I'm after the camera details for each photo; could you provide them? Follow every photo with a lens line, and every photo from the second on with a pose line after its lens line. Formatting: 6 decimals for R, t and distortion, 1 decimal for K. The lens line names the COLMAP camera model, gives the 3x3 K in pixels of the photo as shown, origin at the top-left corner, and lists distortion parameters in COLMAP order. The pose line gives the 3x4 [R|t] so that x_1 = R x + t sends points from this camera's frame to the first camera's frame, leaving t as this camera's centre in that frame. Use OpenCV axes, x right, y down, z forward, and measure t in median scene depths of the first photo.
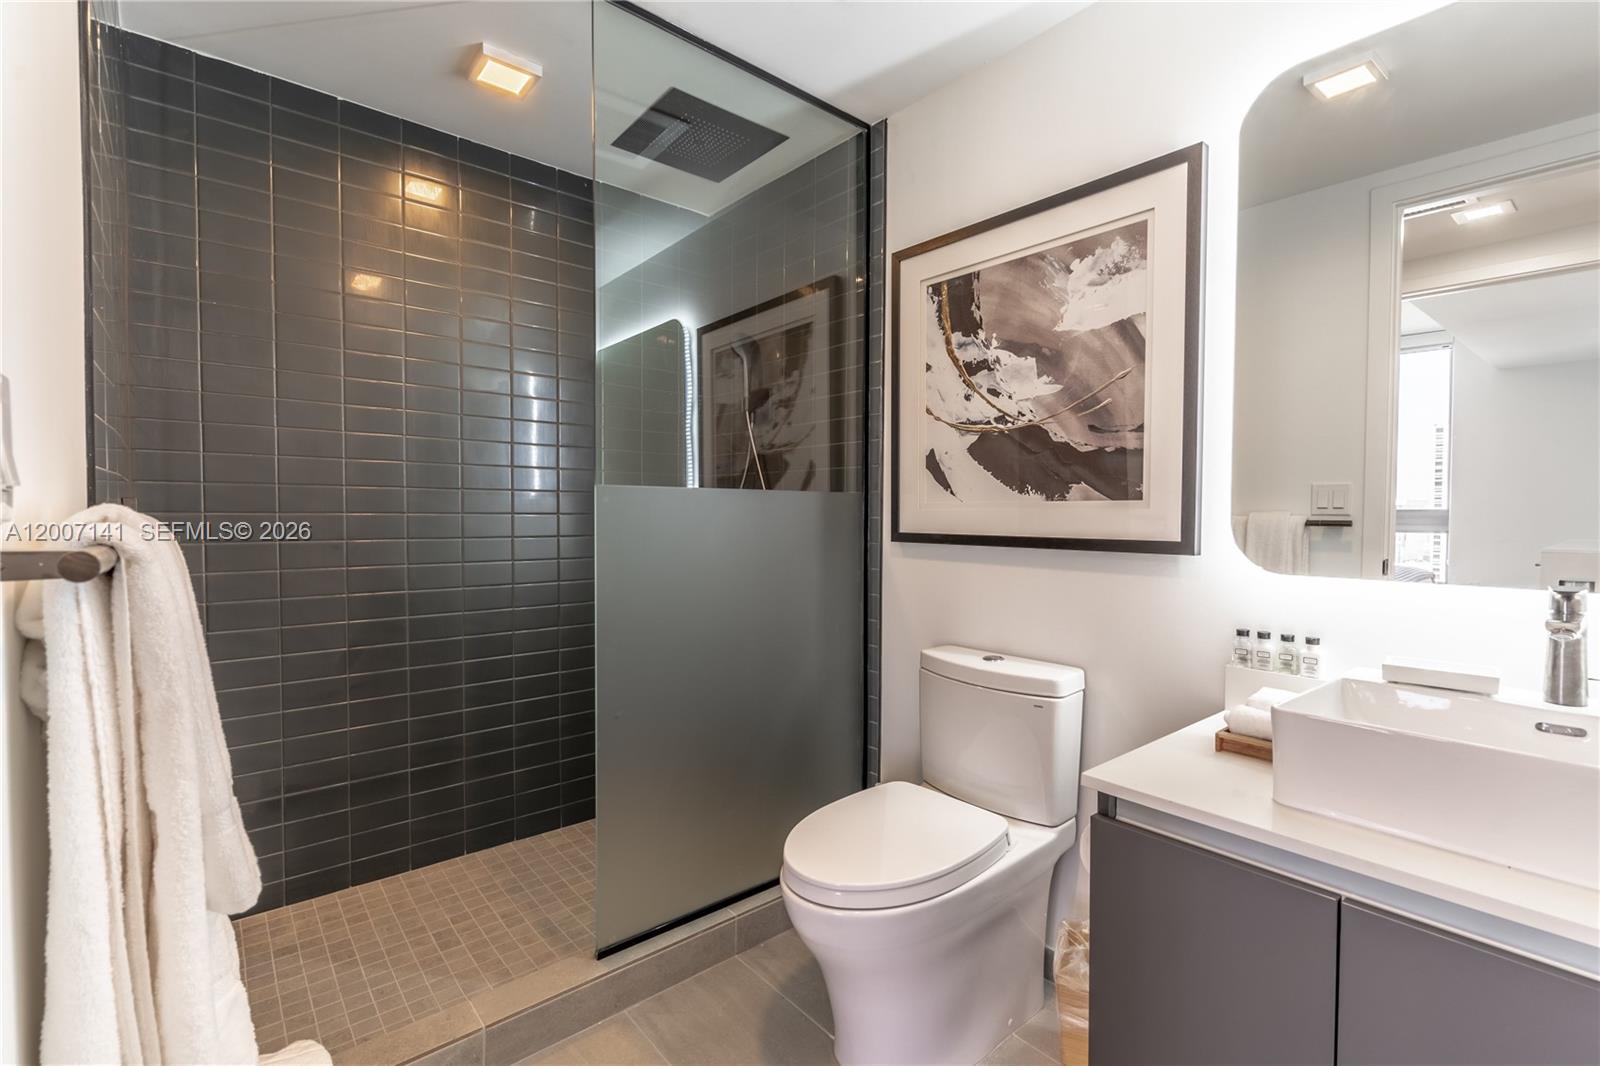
lens RADIAL K [[720.4, 0, 800.0], [0, 720.4, 533.0], [0, 0, 1]] dist [0.000059, -0.000180]
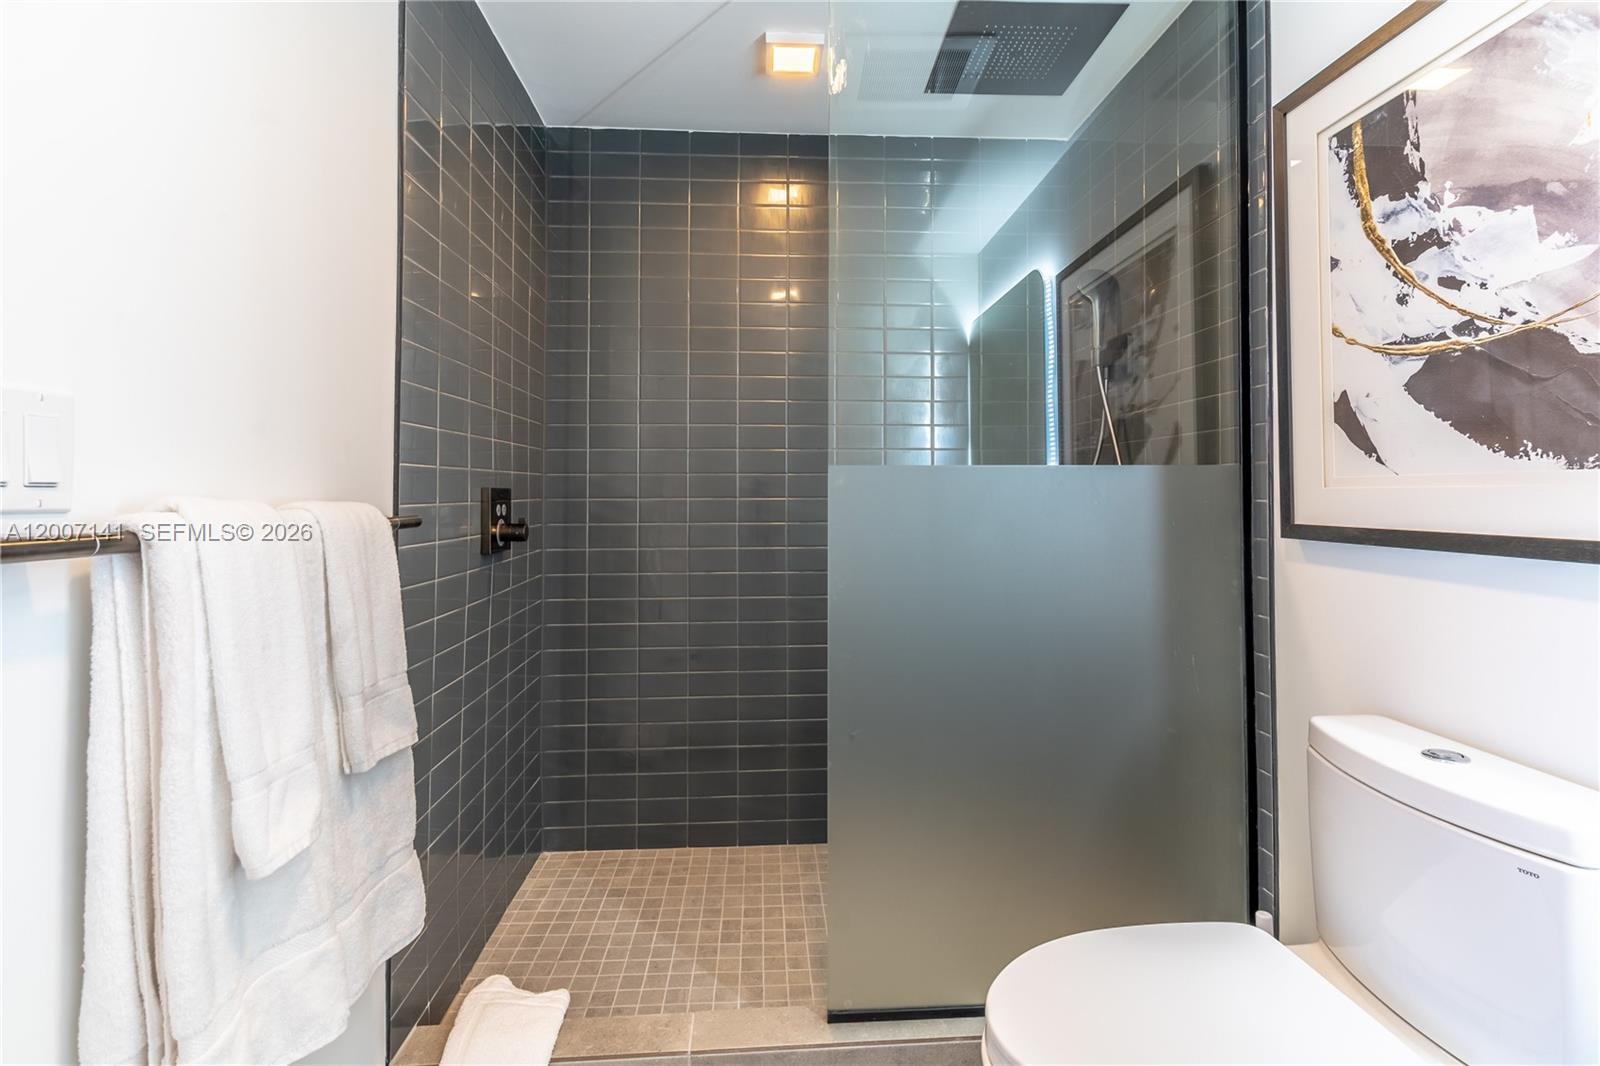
lens RADIAL K [[741.4, 0, 799.7], [0, 741.4, 475.2], [0, 0, 1]] dist [0.025096, -0.012577]
pose [[0.796573, -0.021631, -0.604155, 0.204448], [-0.011761, 0.998616, -0.051261, -0.005308], [0.604428, 0.047938, 0.795216, 0.209745]]
